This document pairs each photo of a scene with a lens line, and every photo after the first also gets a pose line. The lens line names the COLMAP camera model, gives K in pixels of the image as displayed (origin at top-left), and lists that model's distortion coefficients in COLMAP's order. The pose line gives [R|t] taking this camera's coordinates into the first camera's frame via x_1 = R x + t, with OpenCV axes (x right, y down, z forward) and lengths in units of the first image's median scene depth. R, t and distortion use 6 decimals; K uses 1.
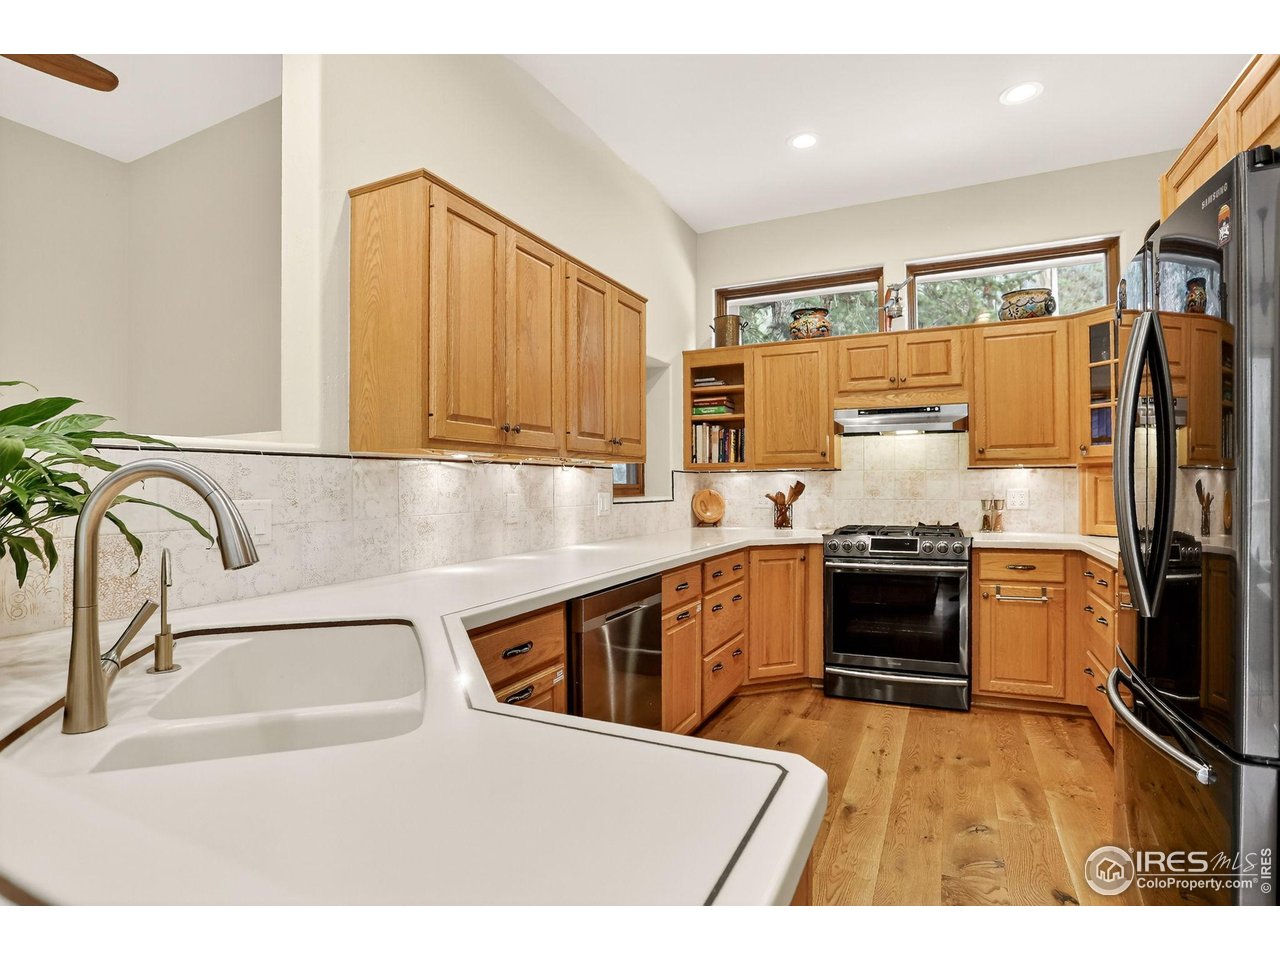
lens RADIAL K [[656.0, 0, 634.4], [0, 656.0, 472.8], [0, 0, 1]] dist [-0.081632, 0.044369]
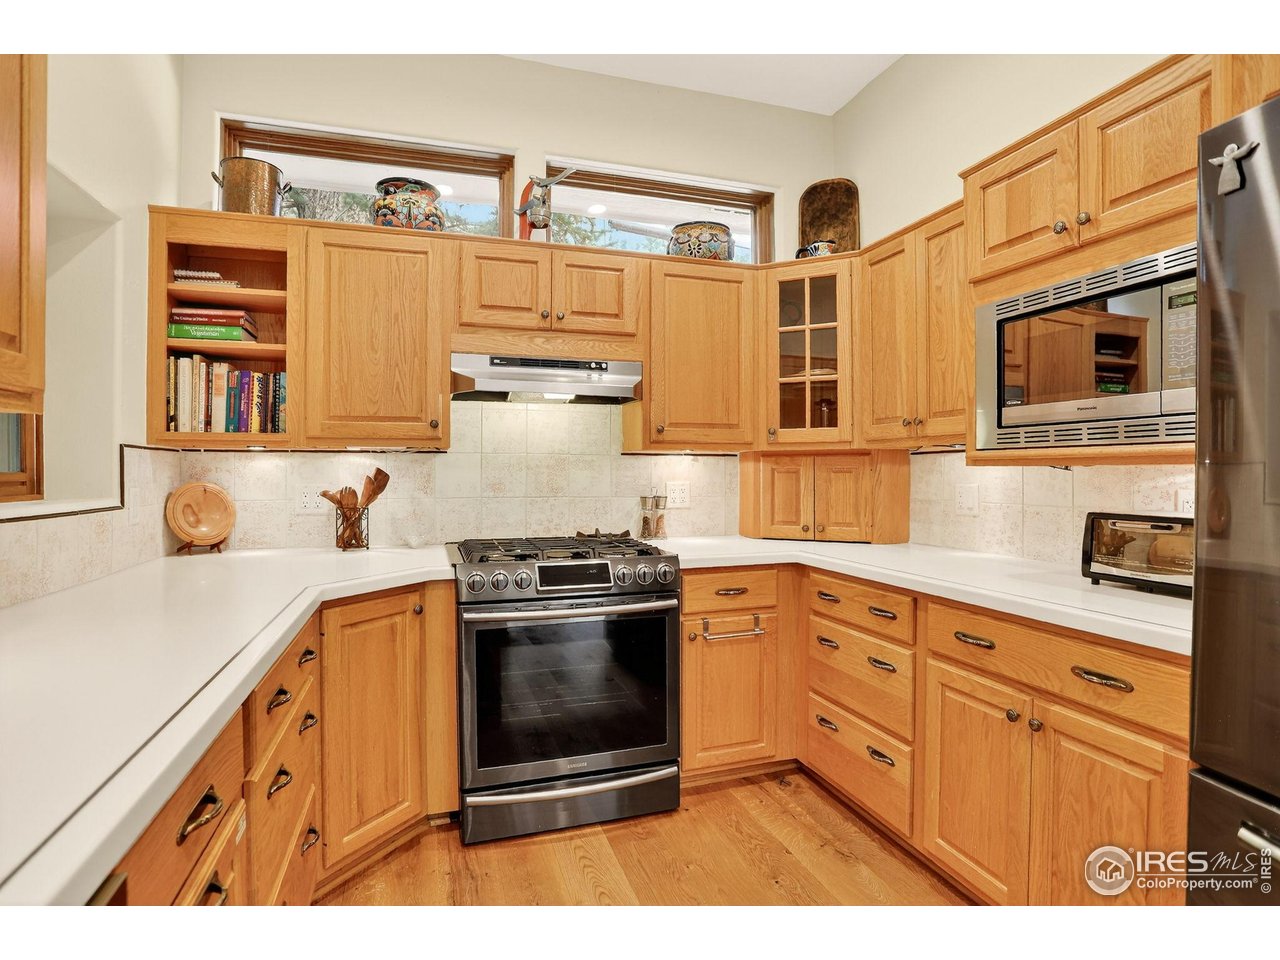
lens RADIAL K [[656.0, 0, 634.4], [0, 656.0, 472.8], [0, 0, 1]] dist [-0.081632, 0.044369]
pose [[0.721247, 0.003431, 0.692670, 0.009063], [-0.018383, 0.999730, 0.014190, 0.003994], [-0.692434, -0.022968, 0.721115, 0.443724]]
